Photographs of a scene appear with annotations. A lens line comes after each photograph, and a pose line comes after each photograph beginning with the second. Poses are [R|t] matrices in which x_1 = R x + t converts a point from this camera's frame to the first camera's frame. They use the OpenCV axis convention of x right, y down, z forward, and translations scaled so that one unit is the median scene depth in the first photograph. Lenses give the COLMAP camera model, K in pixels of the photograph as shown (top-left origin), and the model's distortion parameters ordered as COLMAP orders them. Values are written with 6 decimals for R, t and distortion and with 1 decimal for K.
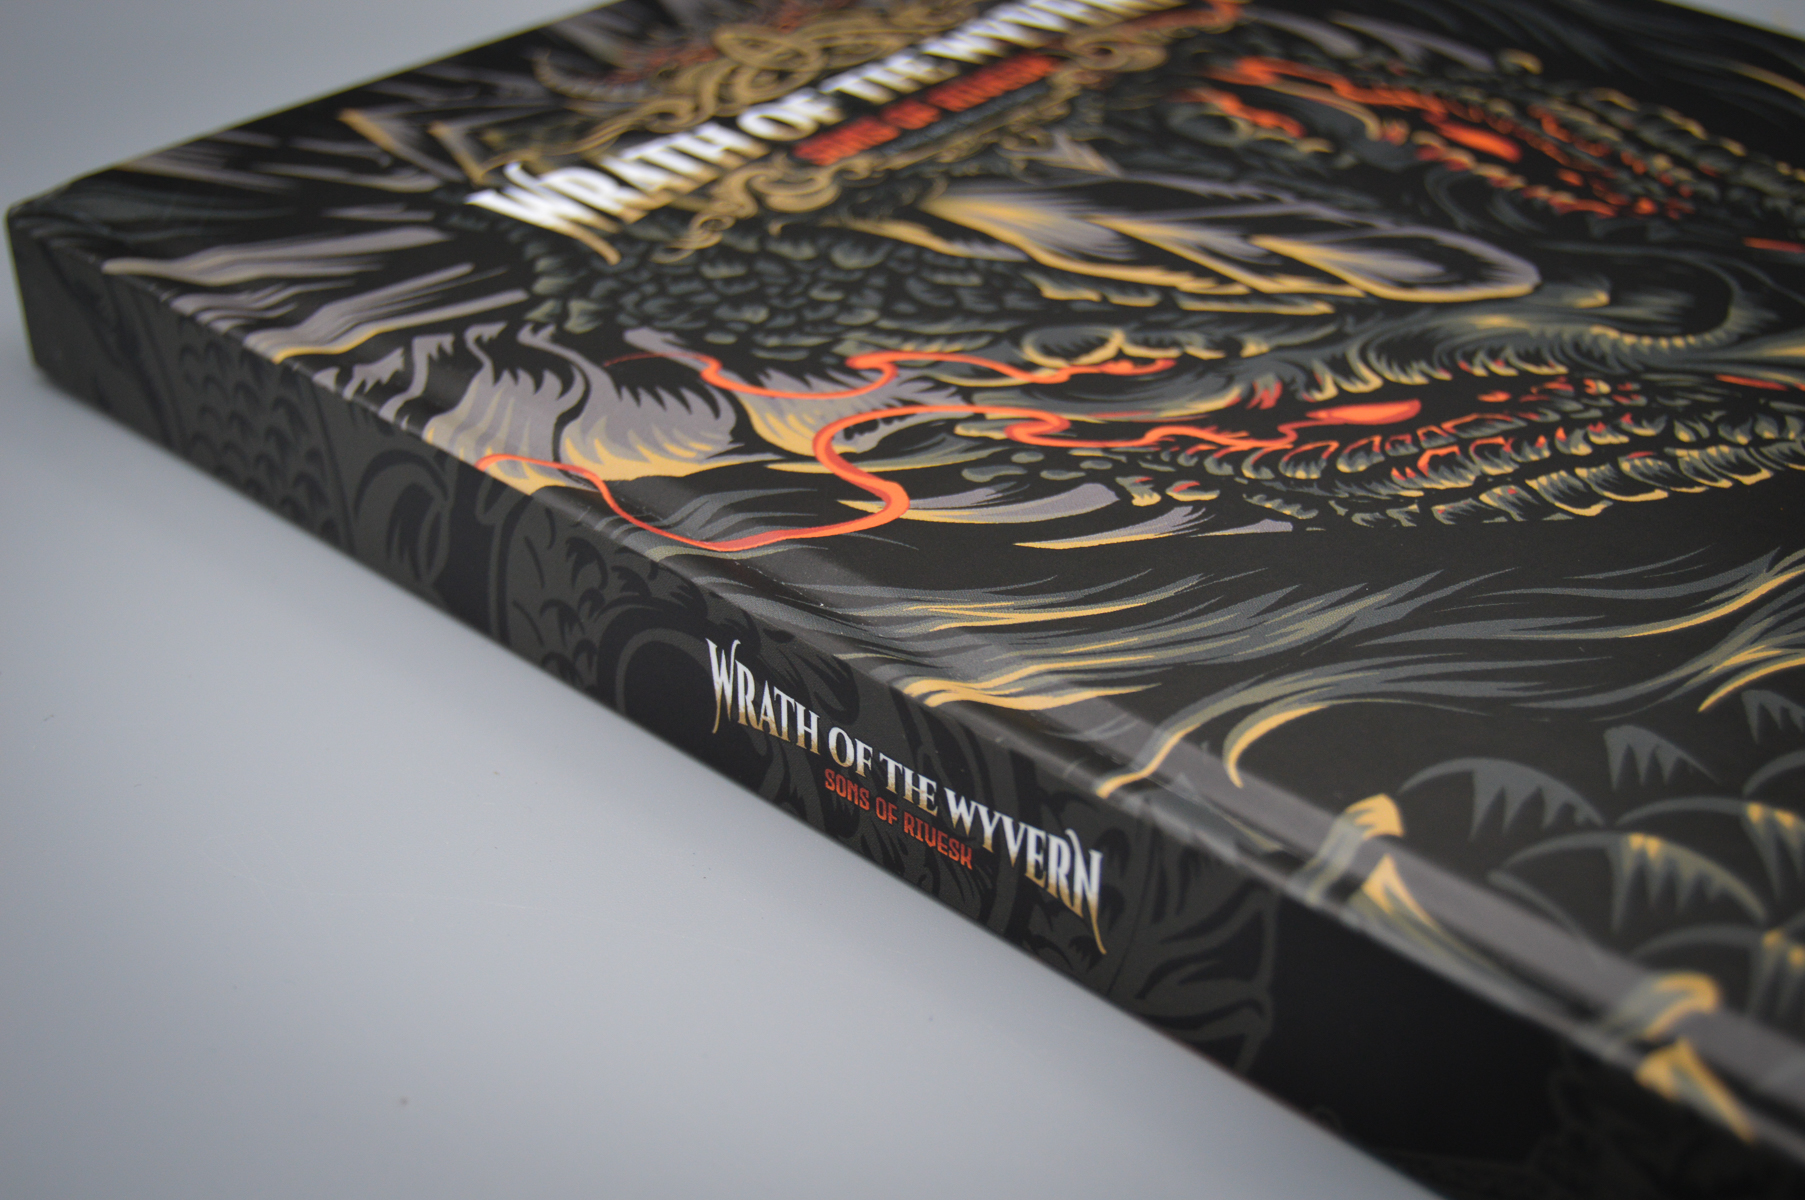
lens RADIAL K [[2900.1, 0, 897.0], [0, 2900.1, 598.4], [0, 0, 1]] dist [-0.047508, 0.000000]
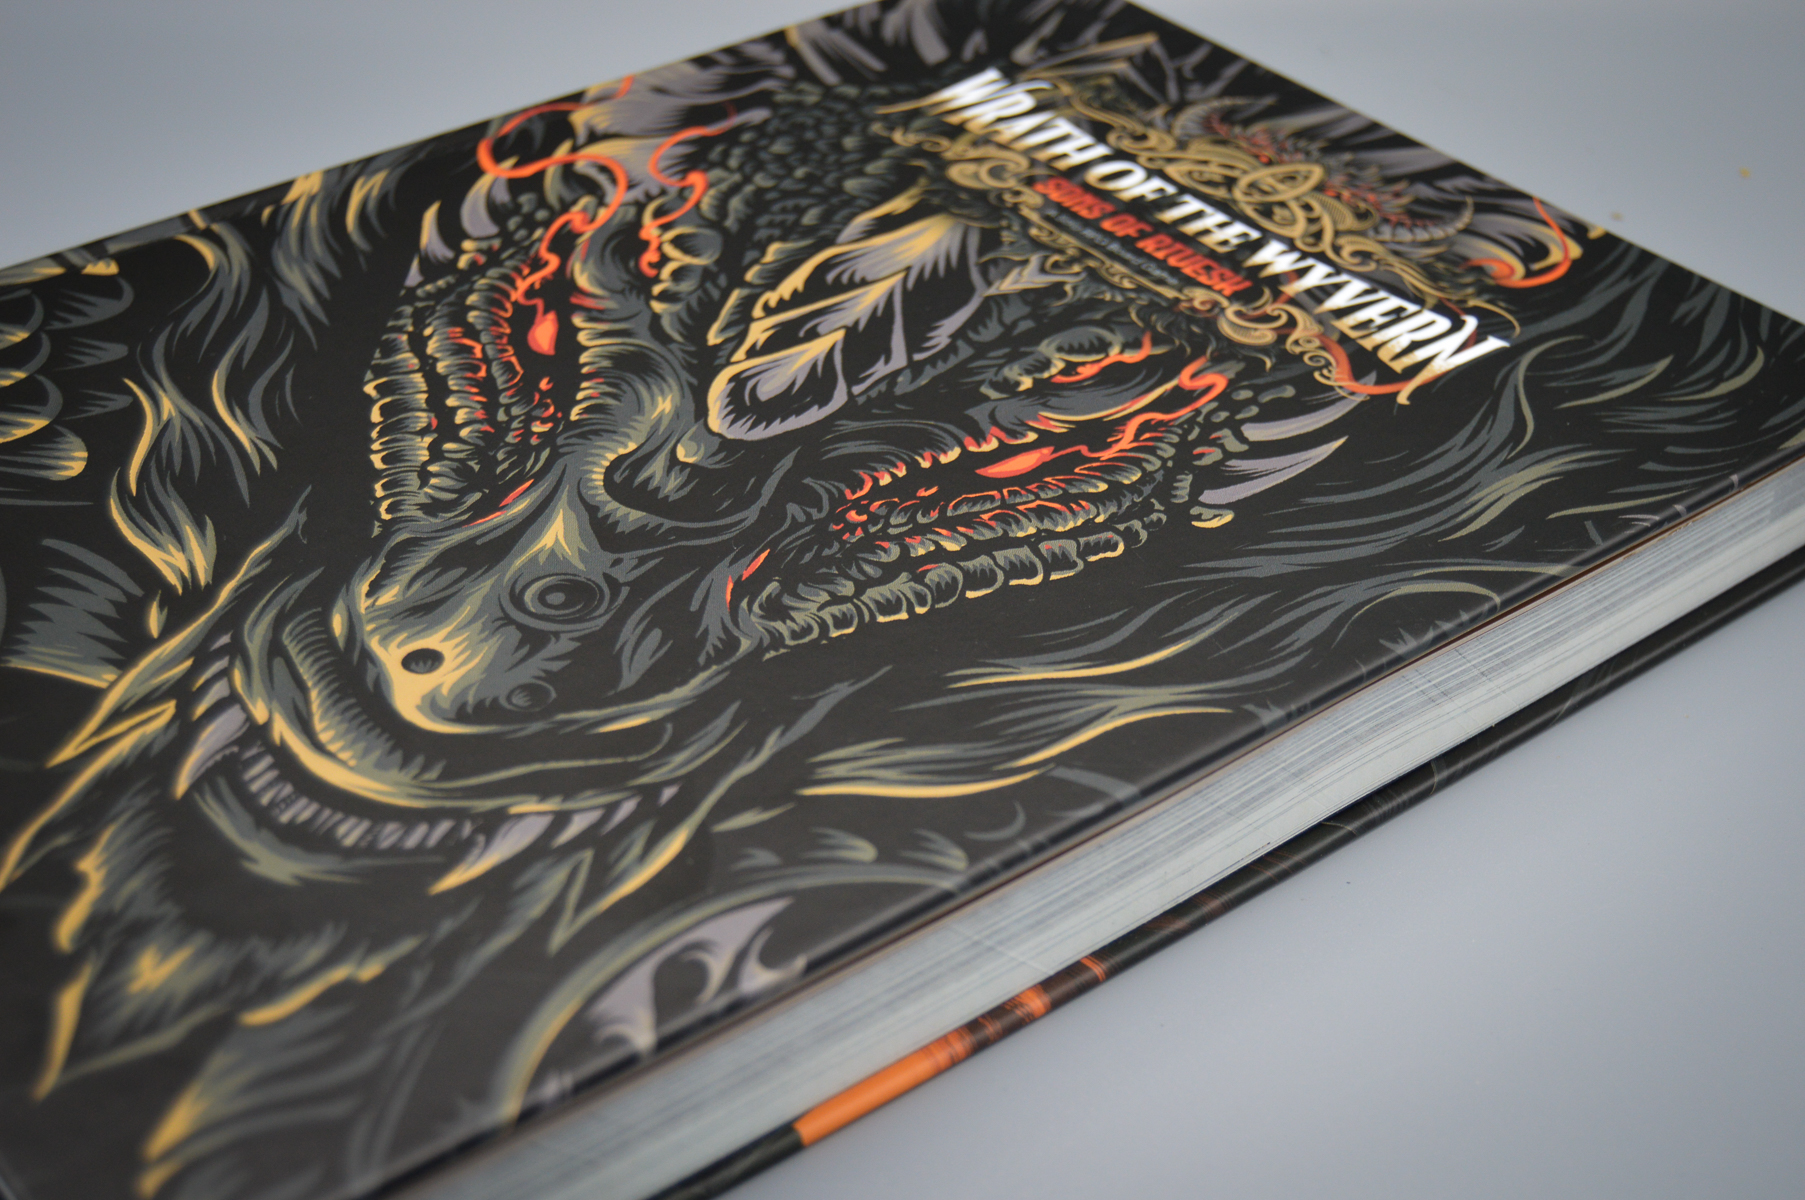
lens RADIAL K [[2900.1, 0, 902.0], [0, 2900.1, 599.6], [0, 0, 1]] dist [-0.047508, 0.000000]
pose [[-0.153687, 0.552815, -0.819009, 1.269731], [-0.532583, 0.651815, 0.539901, -0.775827], [0.832307, 0.519166, 0.194245, 0.897770]]
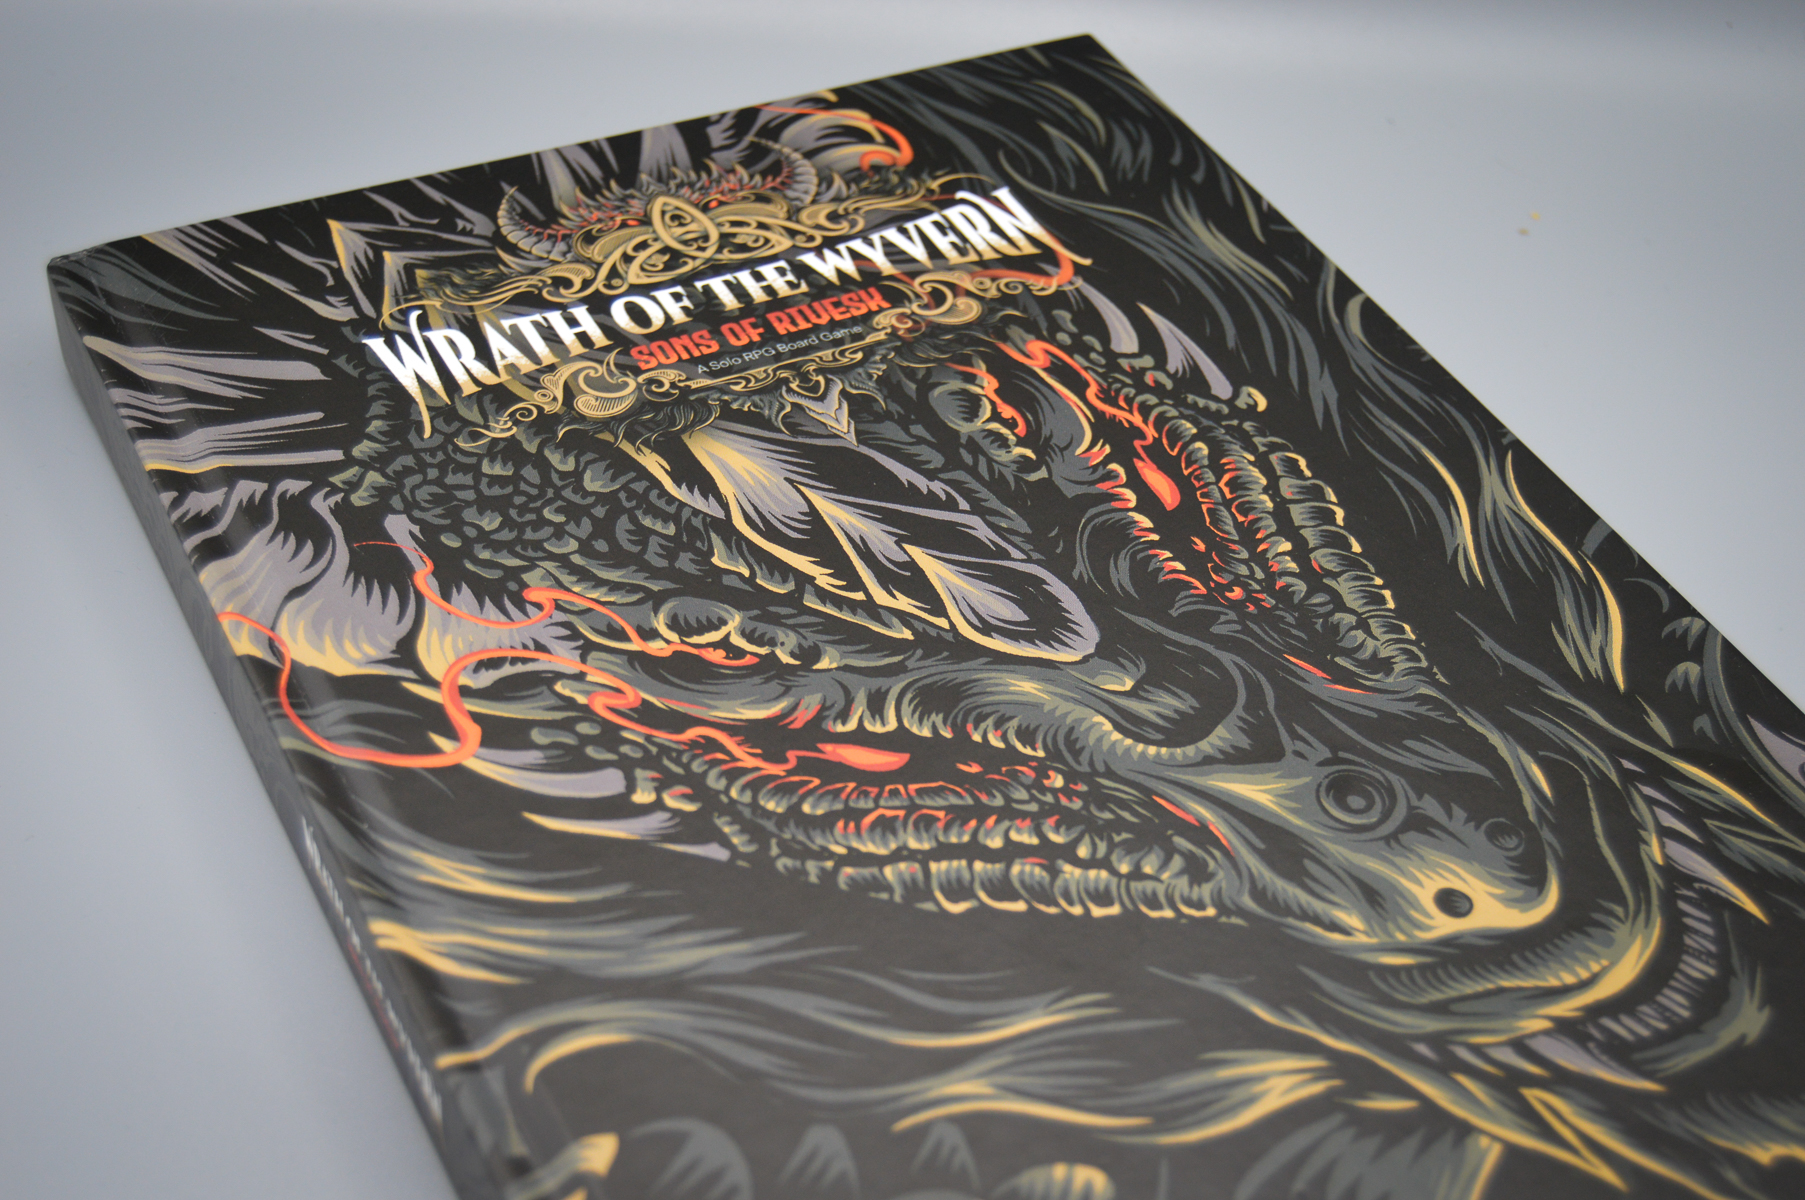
lens RADIAL K [[2432.2, 0, 907.5], [0, 2432.2, 602.6], [0, 0, 1]] dist [-0.058106, 0.000000]
pose [[0.947595, 0.278558, -0.156424, 0.317185], [-0.242342, 0.945797, 0.216189, -0.352073], [0.208167, -0.166951, 0.963740, -0.029834]]
